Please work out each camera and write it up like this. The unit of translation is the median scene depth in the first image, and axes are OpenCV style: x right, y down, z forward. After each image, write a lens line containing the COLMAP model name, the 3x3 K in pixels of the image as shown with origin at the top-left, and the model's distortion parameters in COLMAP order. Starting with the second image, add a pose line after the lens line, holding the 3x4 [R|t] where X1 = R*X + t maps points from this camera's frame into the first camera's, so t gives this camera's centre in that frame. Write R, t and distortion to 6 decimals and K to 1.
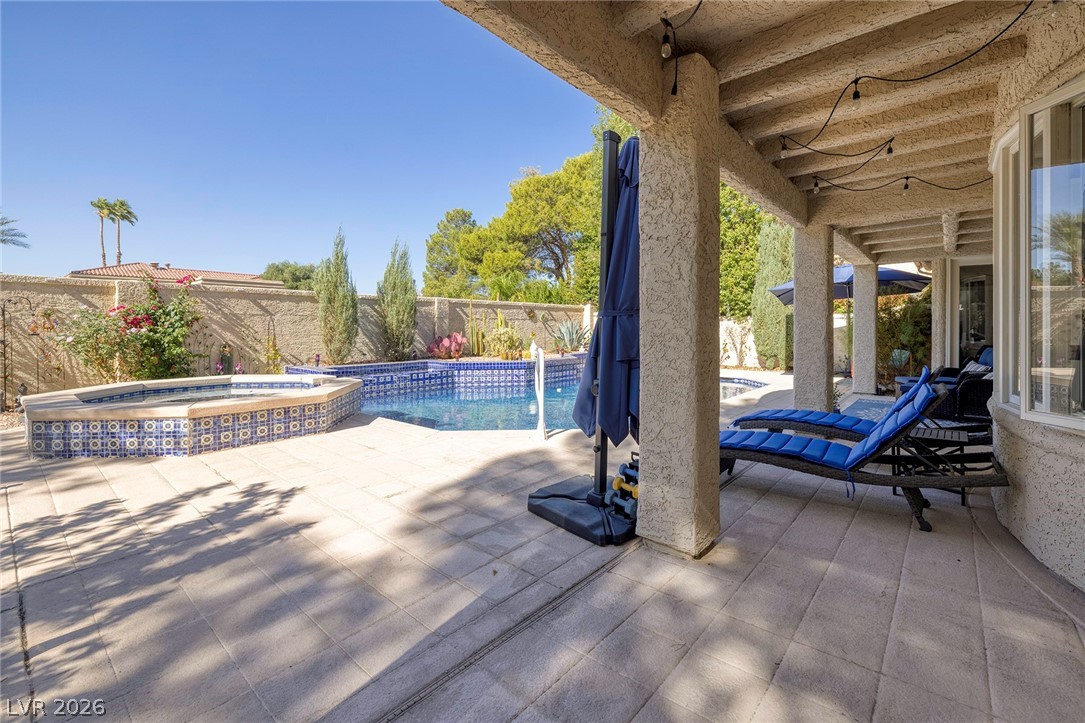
lens RADIAL K [[466.1, 0, 562.8], [0, 466.1, 329.6], [0, 0, 1]] dist [-0.000918, 0.000196]
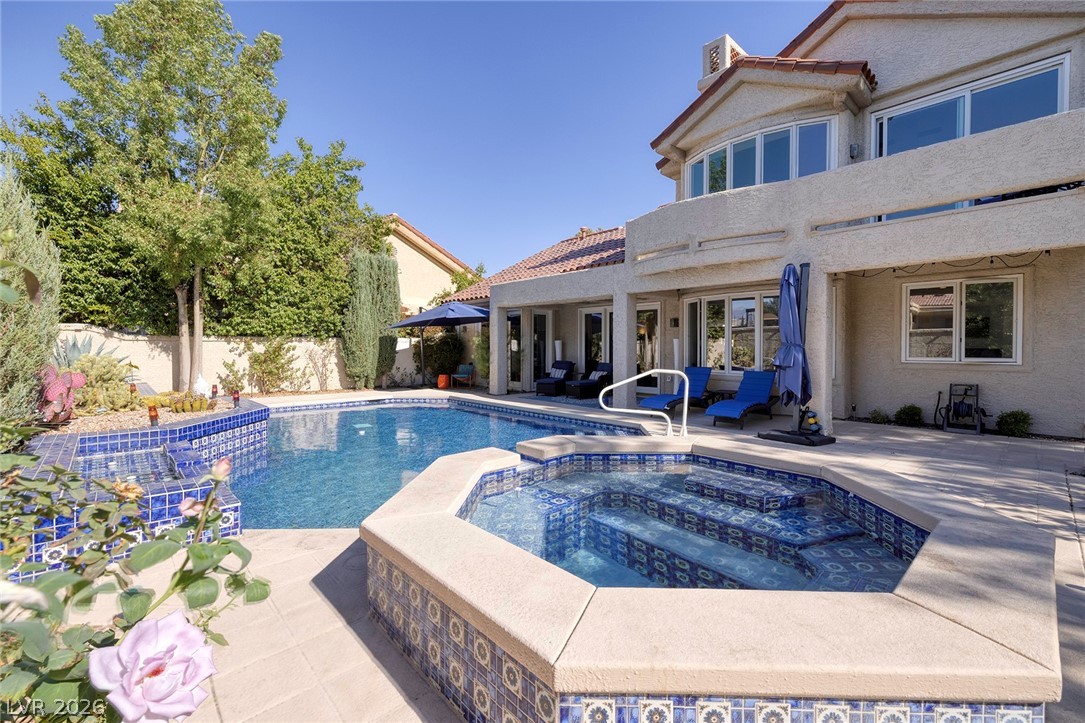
lens RADIAL K [[458.1, 0, 540.2], [0, 458.1, 352.3], [0, 0, 1]] dist [0.000281, 0.000187]
pose [[0.145049, -0.011751, 0.989355, -0.762584], [0.004067, 0.999928, 0.011281, -0.011994], [-0.989416, 0.002387, 0.145086, 0.659152]]
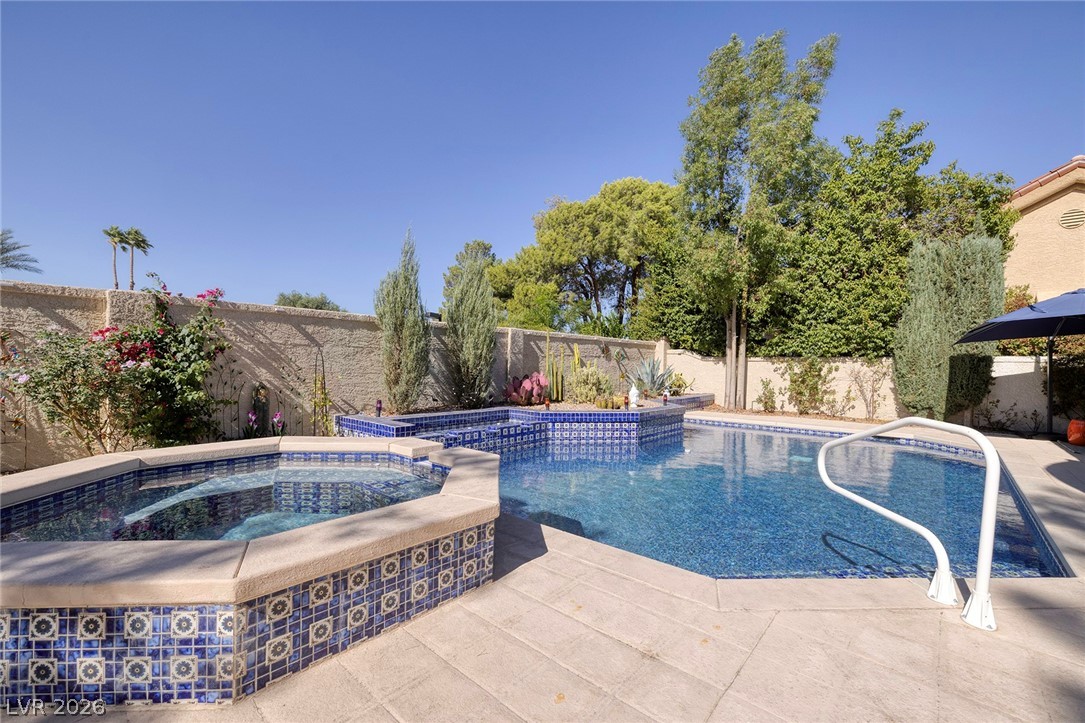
lens RADIAL K [[461.0, 0, 547.9], [0, 461.0, 368.4], [0, 0, 1]] dist [-0.001353, -0.000522]
pose [[0.999487, 0.016911, -0.027207, -0.250073], [-0.016825, 0.999853, 0.003391, -0.004111], [0.027260, -0.002932, 0.999624, 0.291149]]
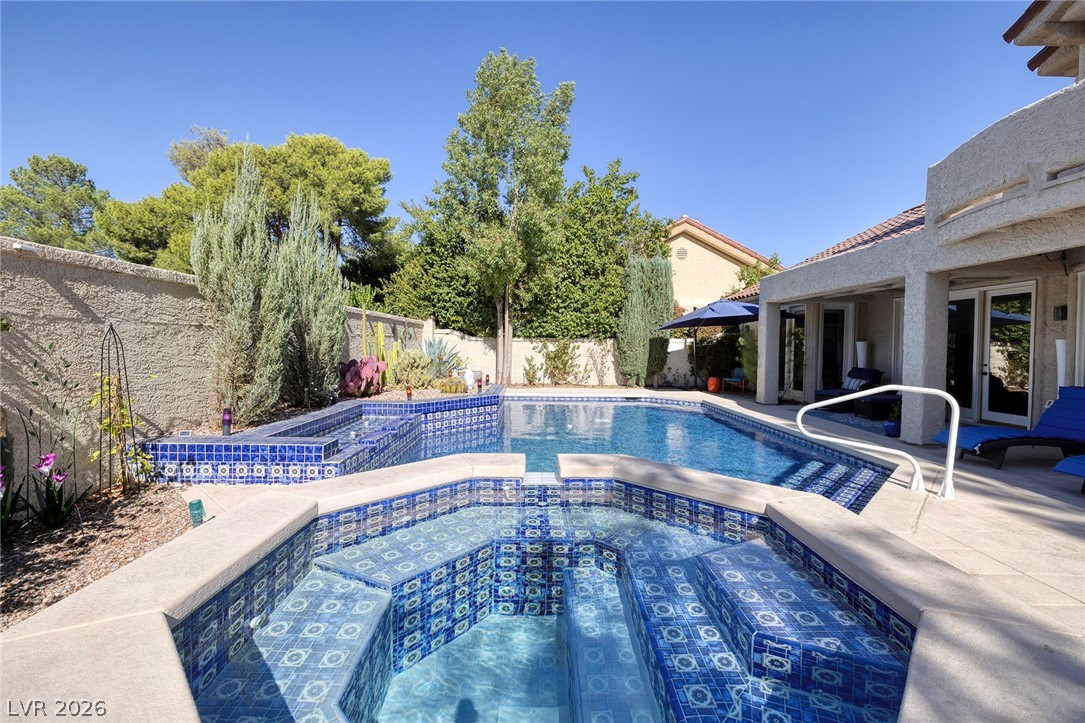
lens RADIAL K [[444.0, 0, 549.6], [0, 444.0, 354.4], [0, 0, 1]] dist [-0.001322, -0.000257]
pose [[0.759373, -0.003488, 0.650646, -0.591826], [-0.009613, 0.999816, 0.016579, -0.012679], [-0.650585, -0.018844, 0.759200, 0.467120]]
